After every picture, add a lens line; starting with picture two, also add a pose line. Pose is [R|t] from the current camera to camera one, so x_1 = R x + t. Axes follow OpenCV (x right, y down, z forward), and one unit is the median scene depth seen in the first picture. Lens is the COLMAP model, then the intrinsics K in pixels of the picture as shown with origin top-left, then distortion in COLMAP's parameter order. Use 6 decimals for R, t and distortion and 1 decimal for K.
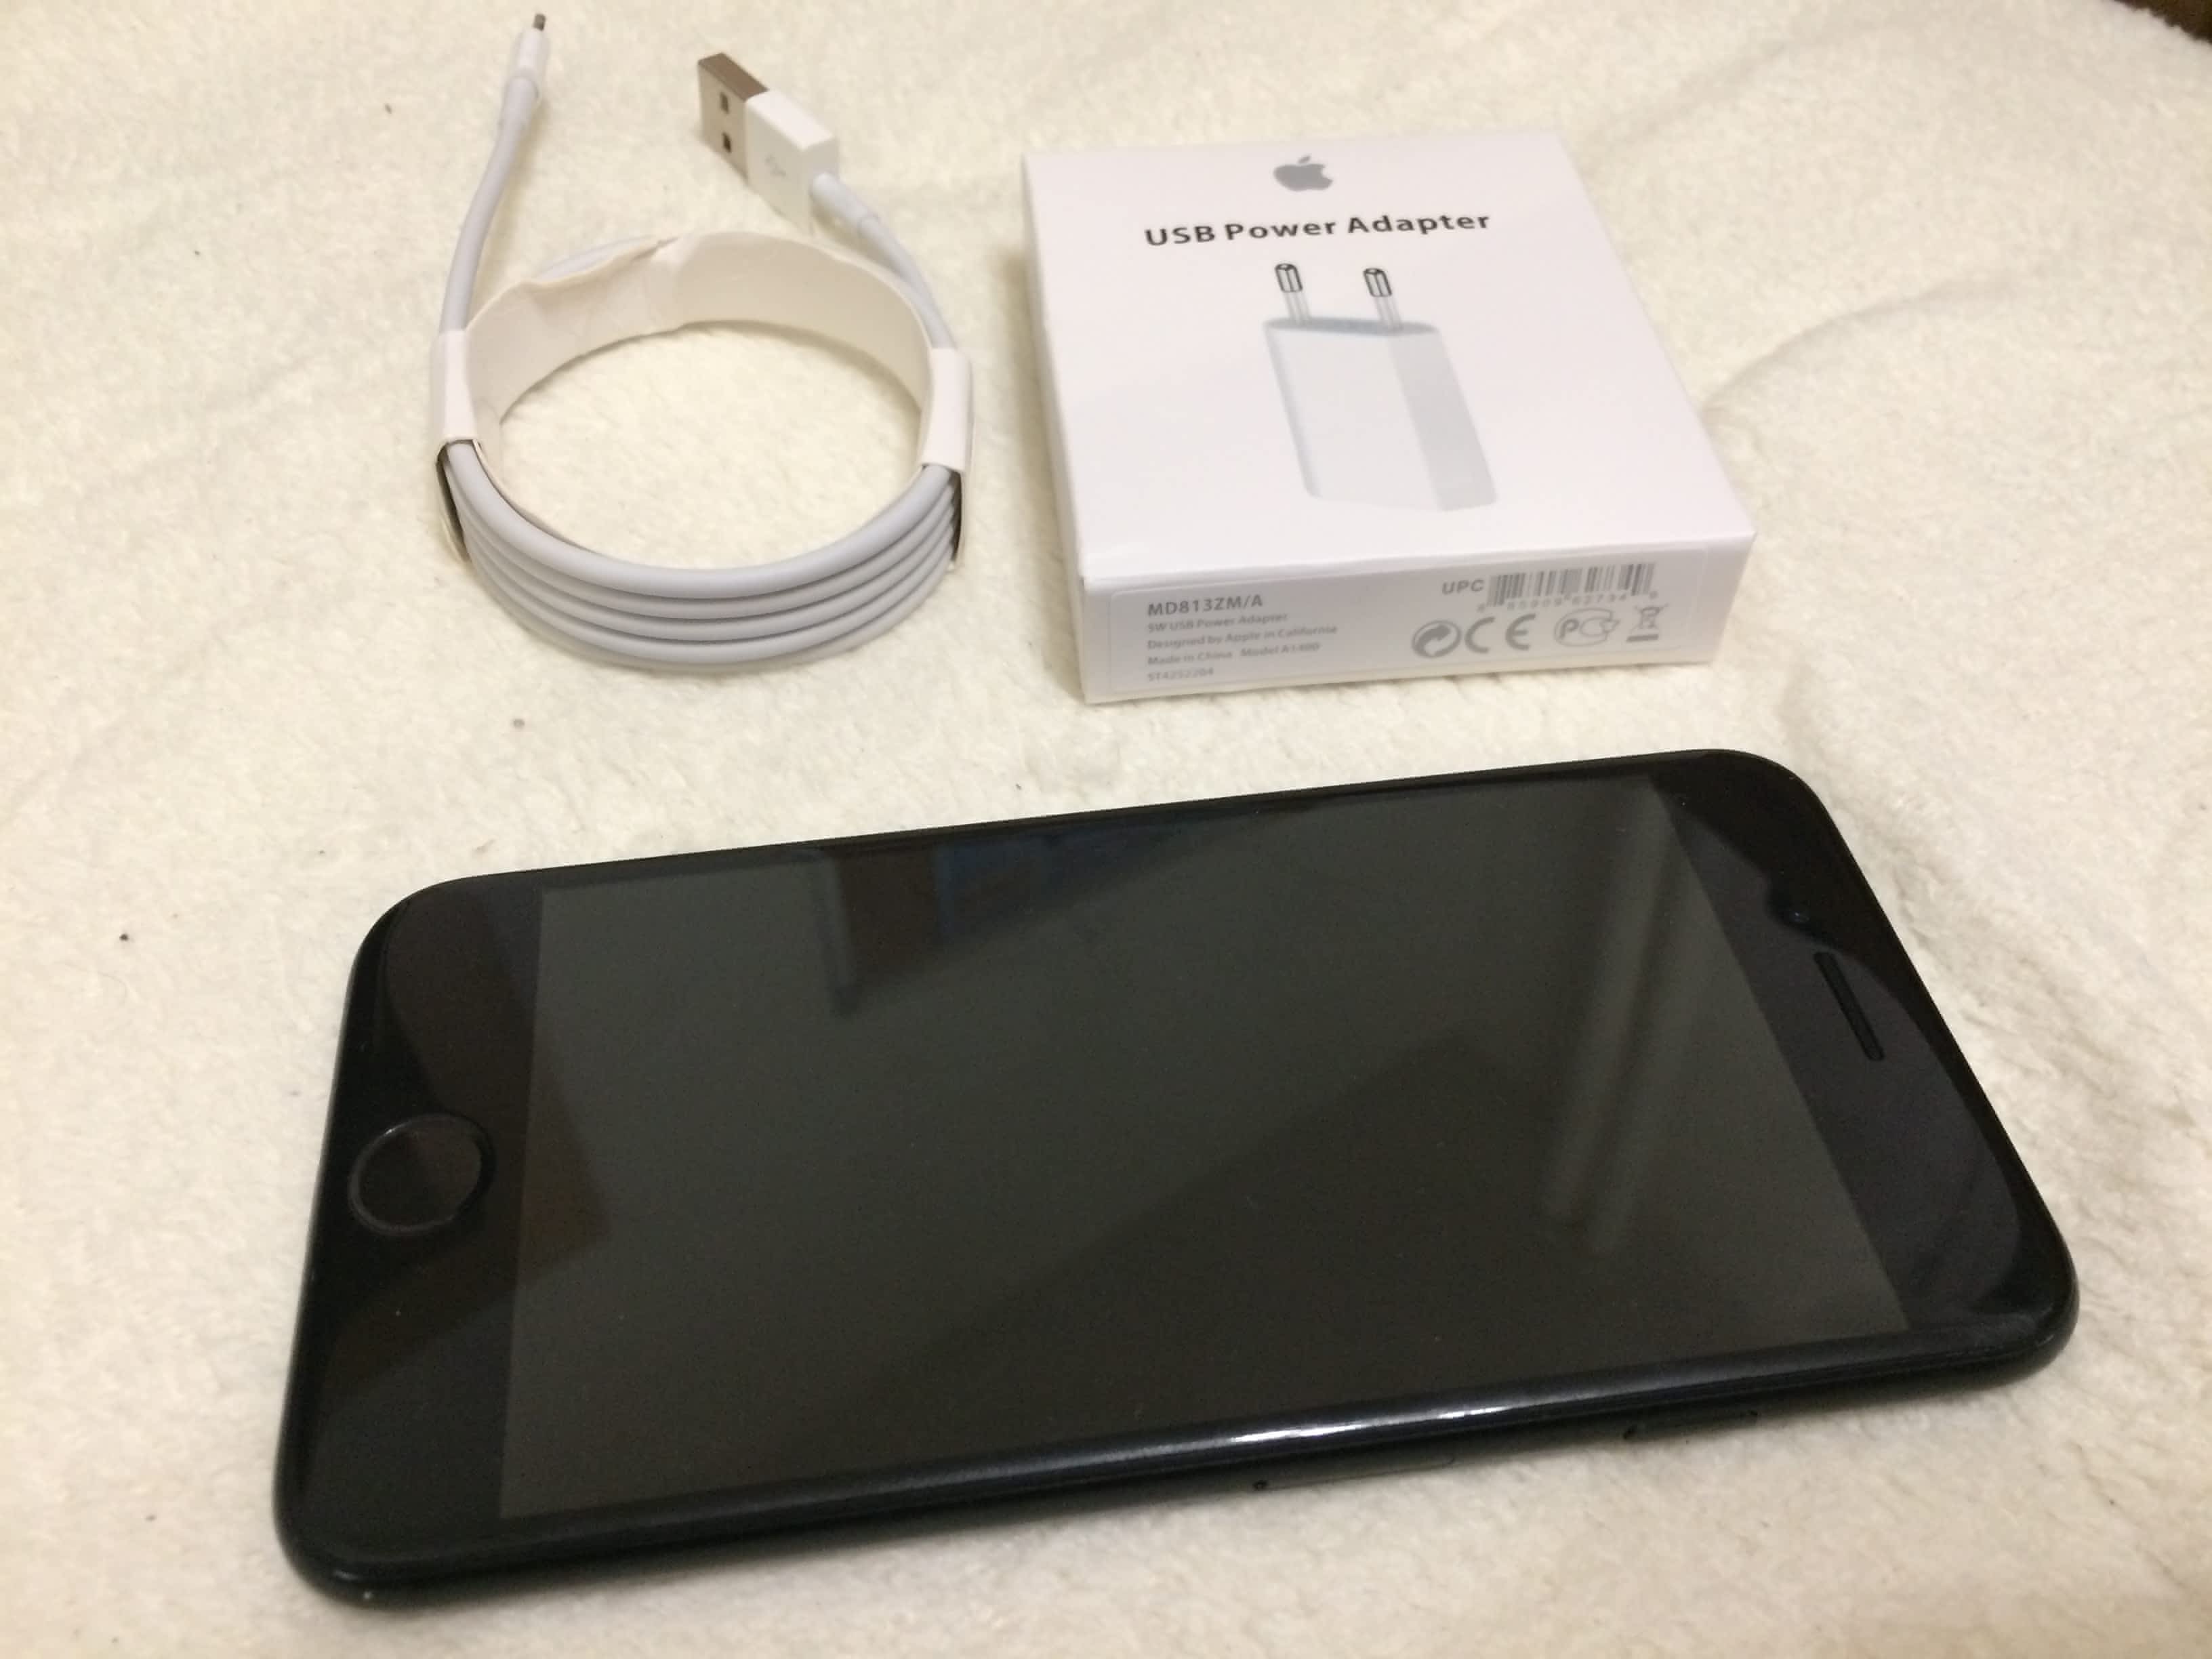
lens RADIAL K [[1999.1, 0, 1103.6], [0, 1999.1, 796.8], [0, 0, 1]] dist [0.112910, -0.200910]
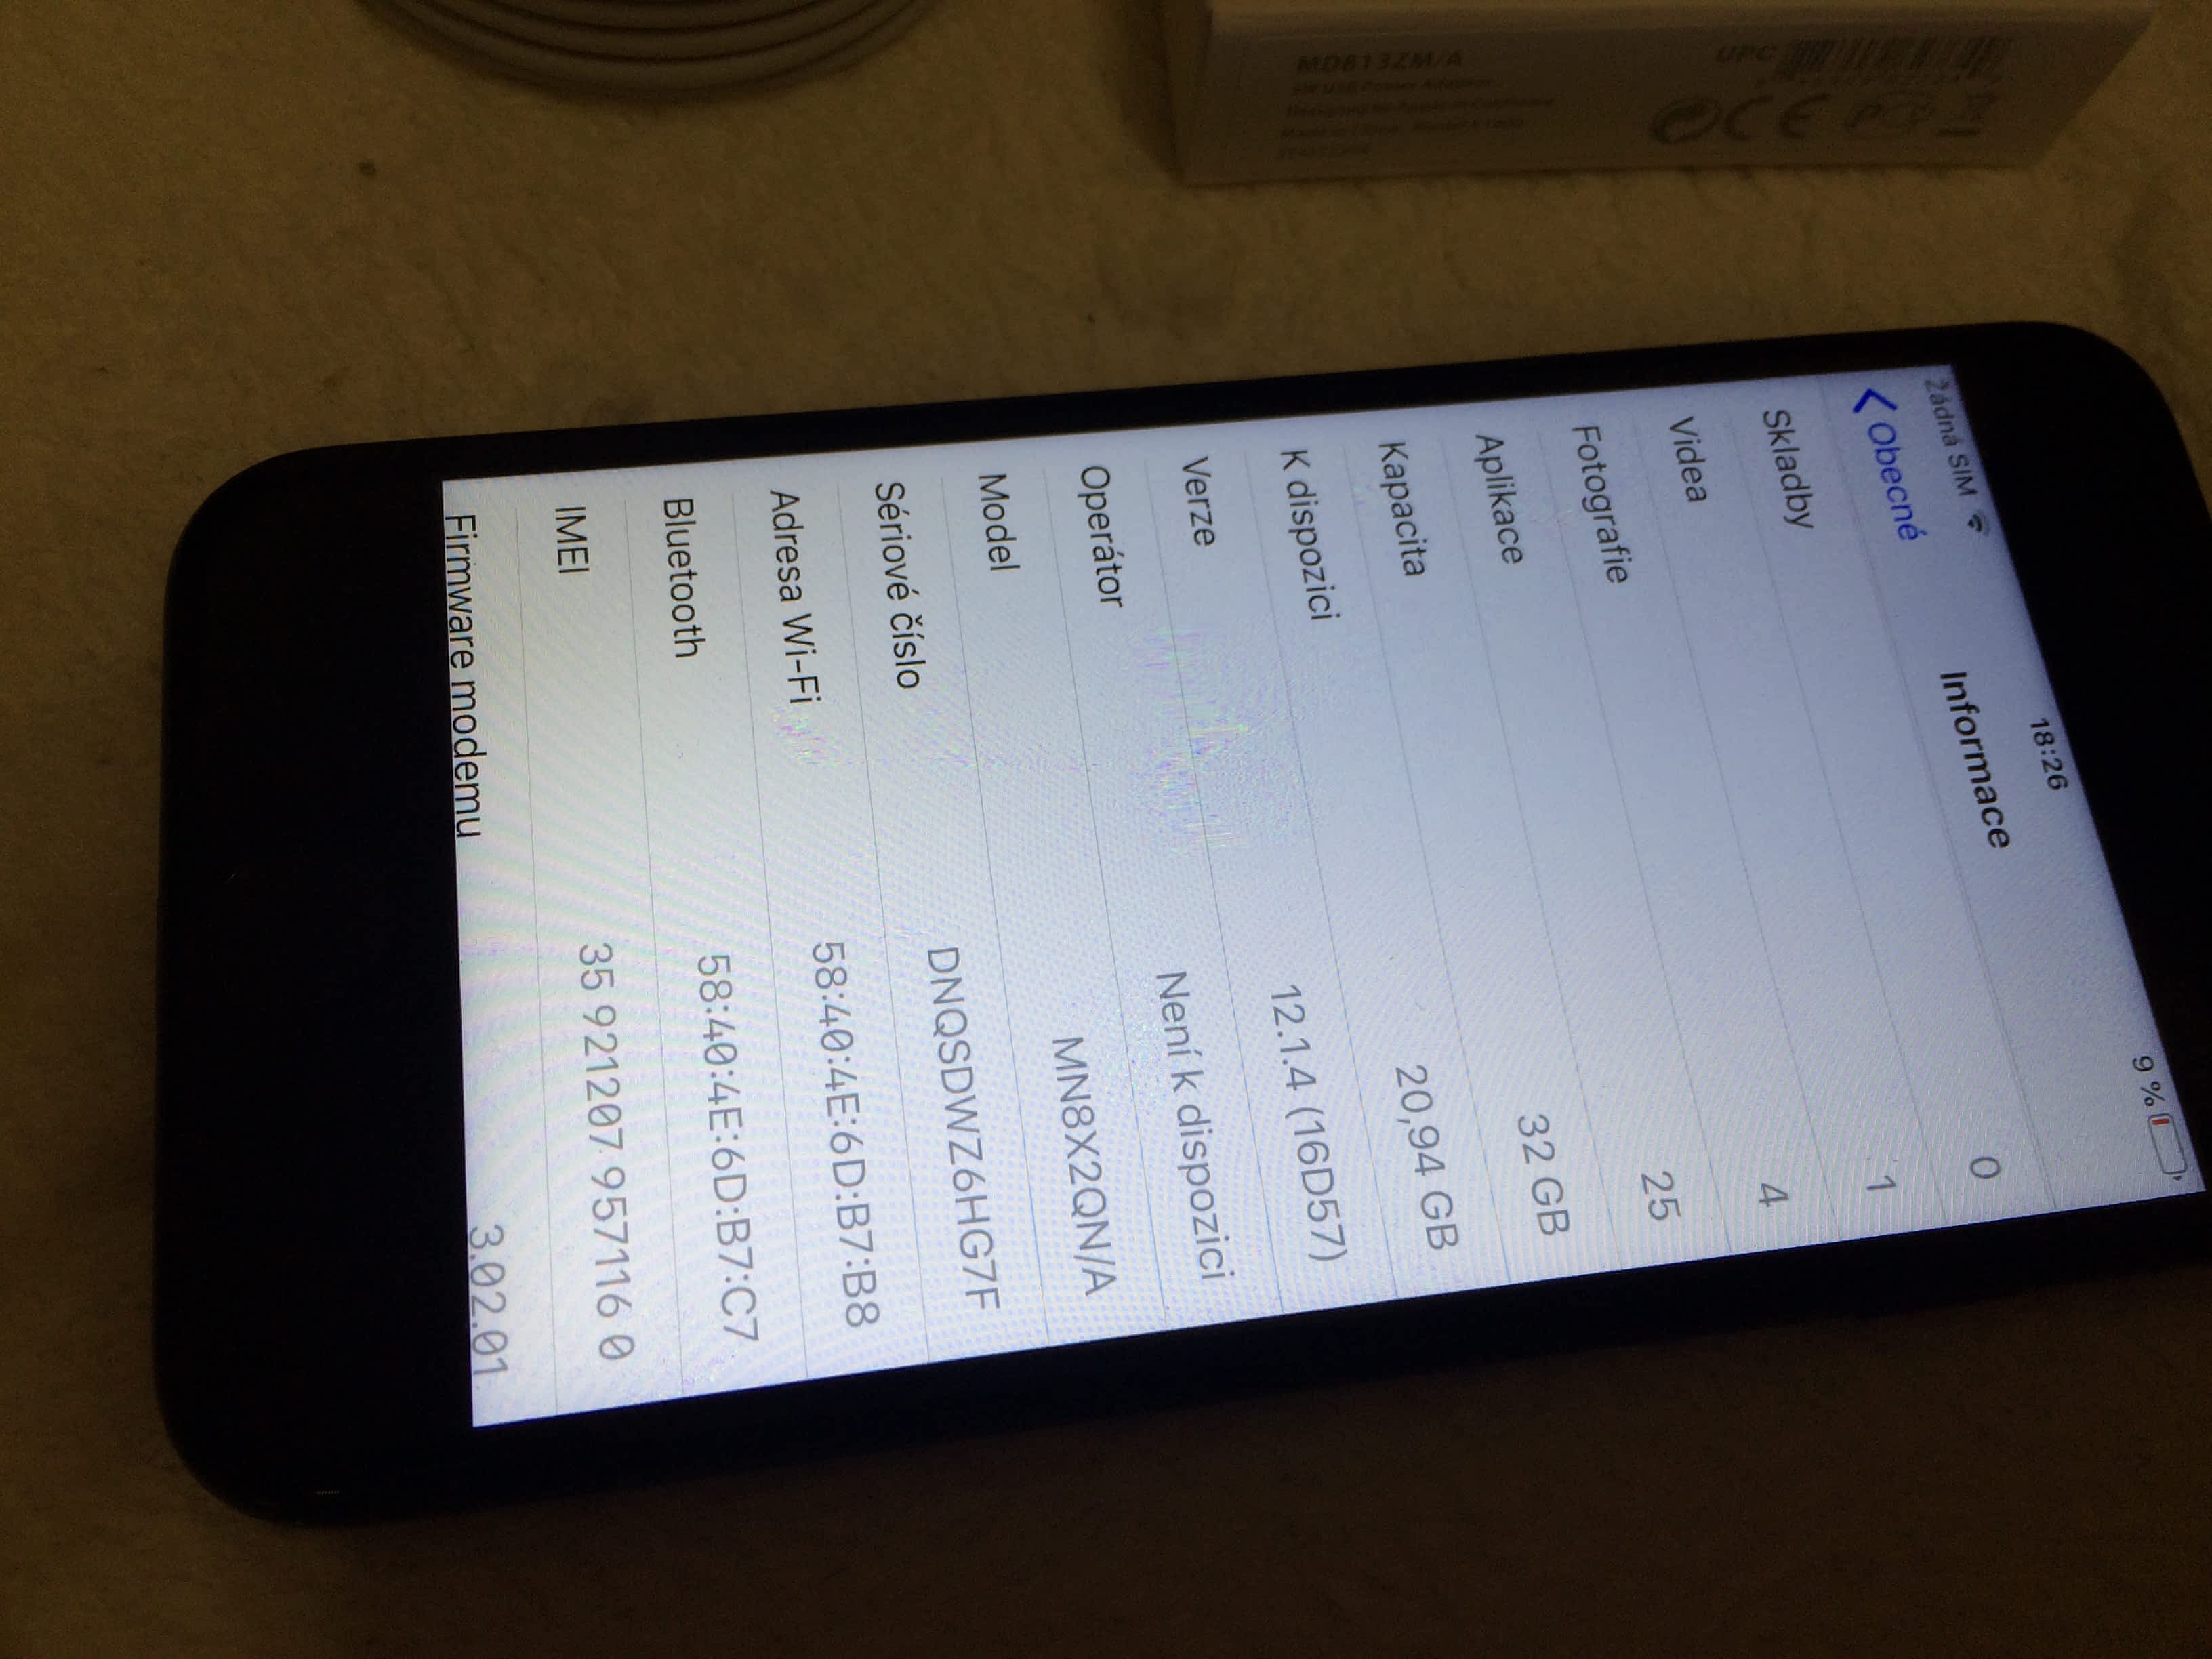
lens RADIAL K [[1999.1, 0, 1103.6], [0, 1999.1, 796.8], [0, 0, 1]] dist [0.112910, -0.200910]
pose [[0.996085, 0.039248, 0.079212, -0.083007], [-0.066674, 0.921907, 0.381632, -0.114638], [-0.058048, -0.385419, 0.920914, 0.255302]]
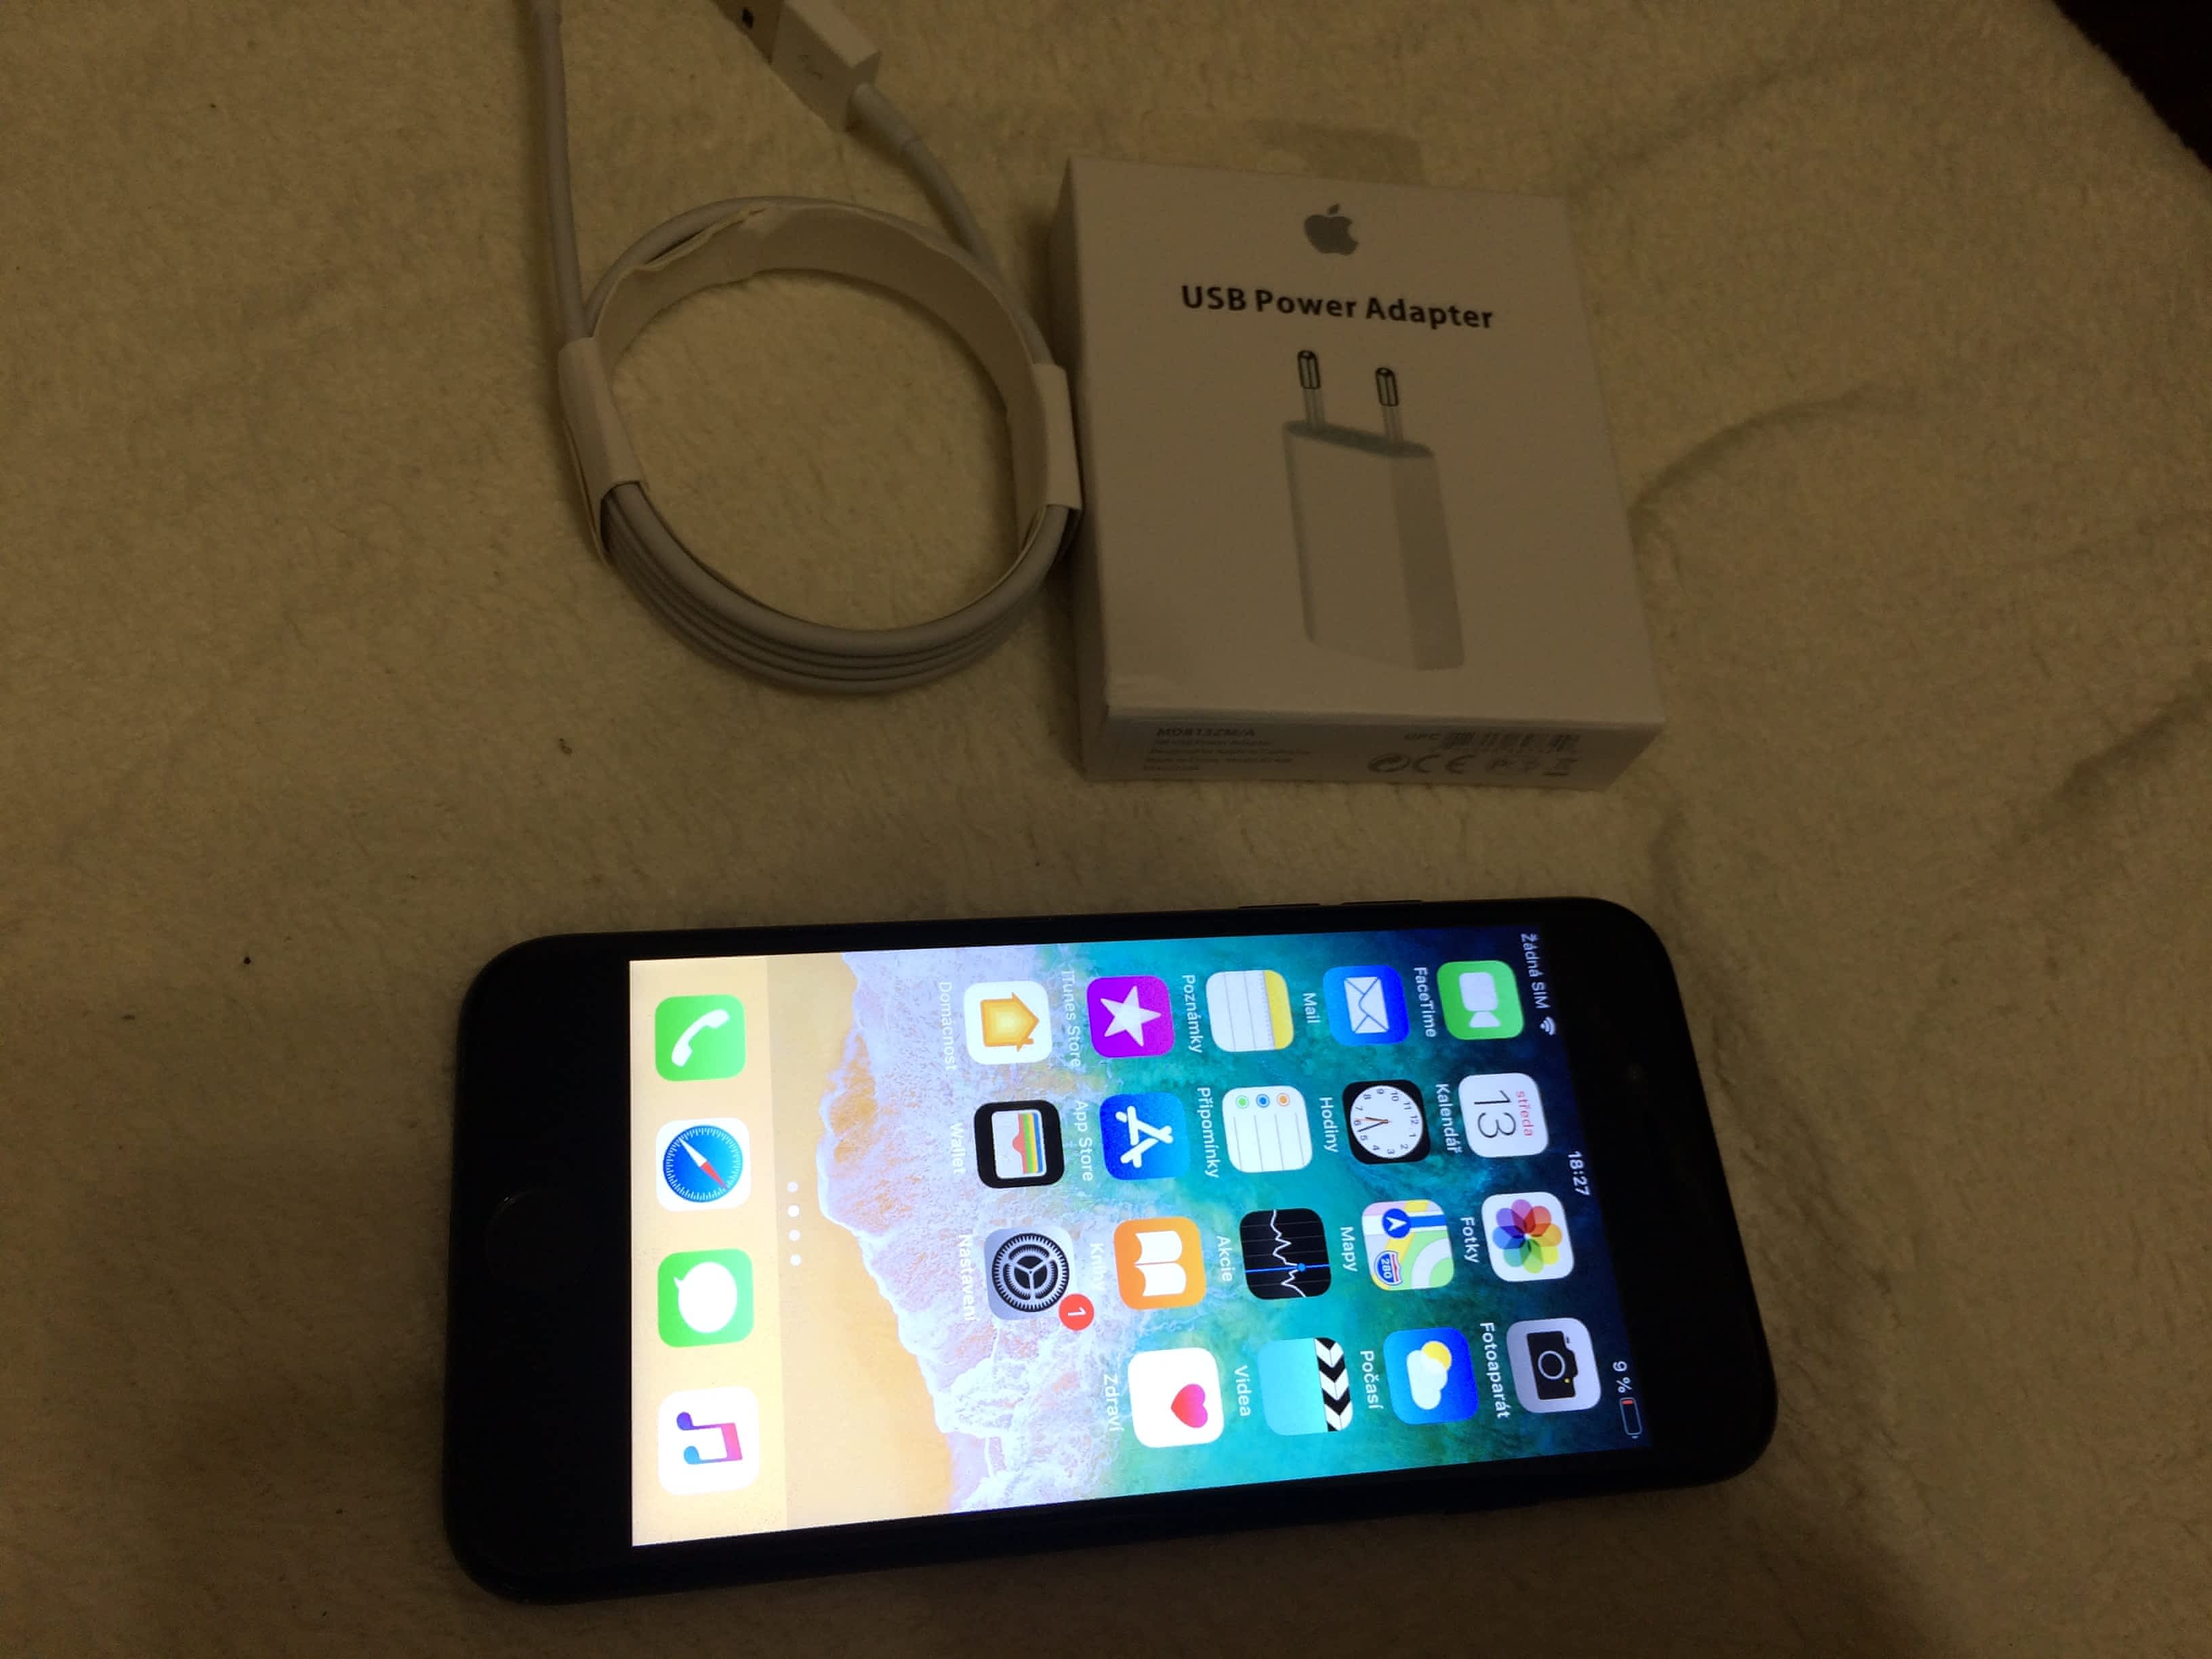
lens RADIAL K [[1999.1, 0, 1103.6], [0, 1999.1, 796.8], [0, 0, 1]] dist [0.112910, -0.200910]
pose [[0.982169, 0.108756, 0.153352, -0.168502], [-0.149809, 0.945571, 0.288881, -0.360395], [-0.113588, -0.306703, 0.945003, -0.084123]]
